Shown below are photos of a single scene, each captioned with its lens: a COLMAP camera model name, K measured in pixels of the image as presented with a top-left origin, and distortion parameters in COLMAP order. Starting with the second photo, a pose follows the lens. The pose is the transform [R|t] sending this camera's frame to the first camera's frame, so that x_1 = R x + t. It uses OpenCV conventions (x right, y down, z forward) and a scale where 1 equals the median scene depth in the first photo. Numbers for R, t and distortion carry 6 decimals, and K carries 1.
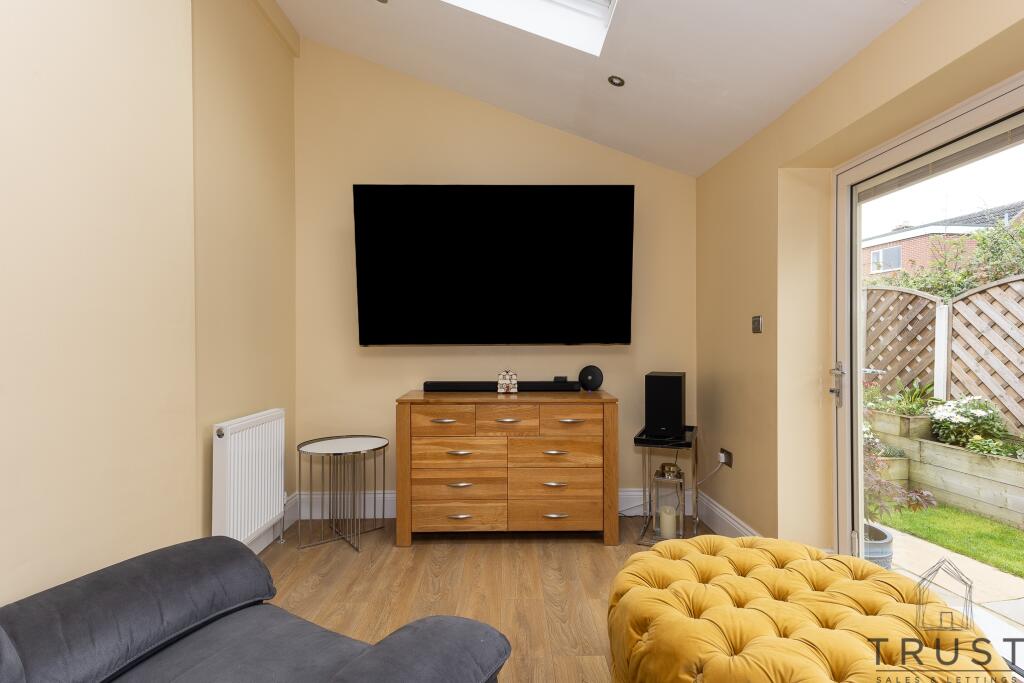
lens RADIAL K [[514.4, 0, 510.8], [0, 514.4, 340.6], [0, 0, 1]] dist [0.003959, 0.000179]
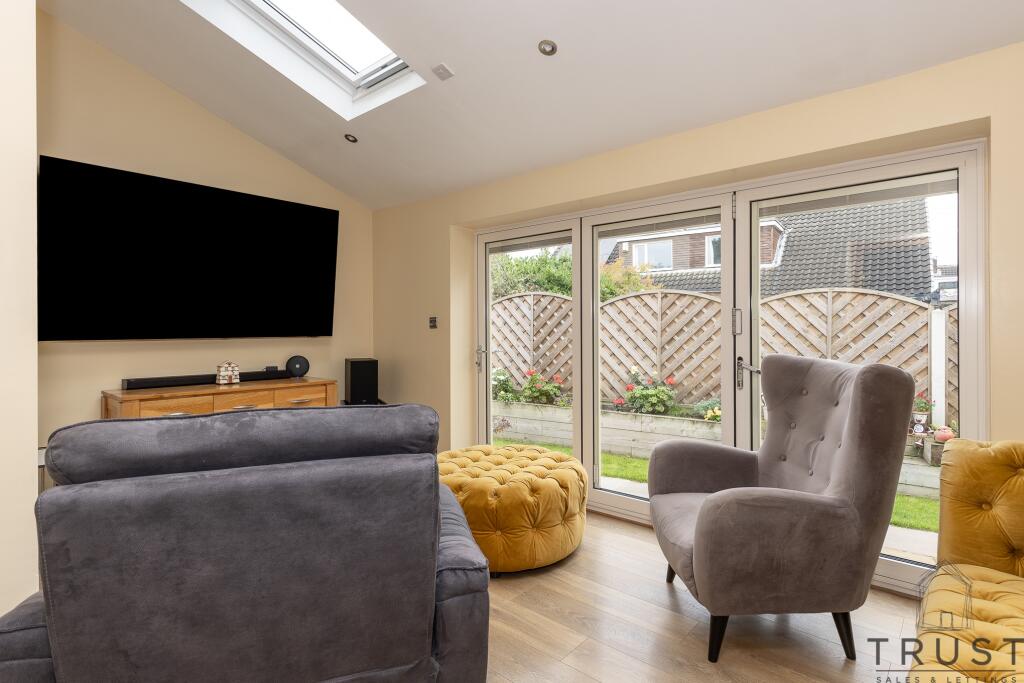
lens RADIAL K [[514.4, 0, 513.0], [0, 514.4, 337.2], [0, 0, 1]] dist [0.003959, 0.000179]
pose [[0.667210, -0.010067, 0.744802, -0.406401], [0.005397, 0.999948, 0.008681, -0.001253], [-0.744850, -0.001772, 0.667229, -0.154542]]
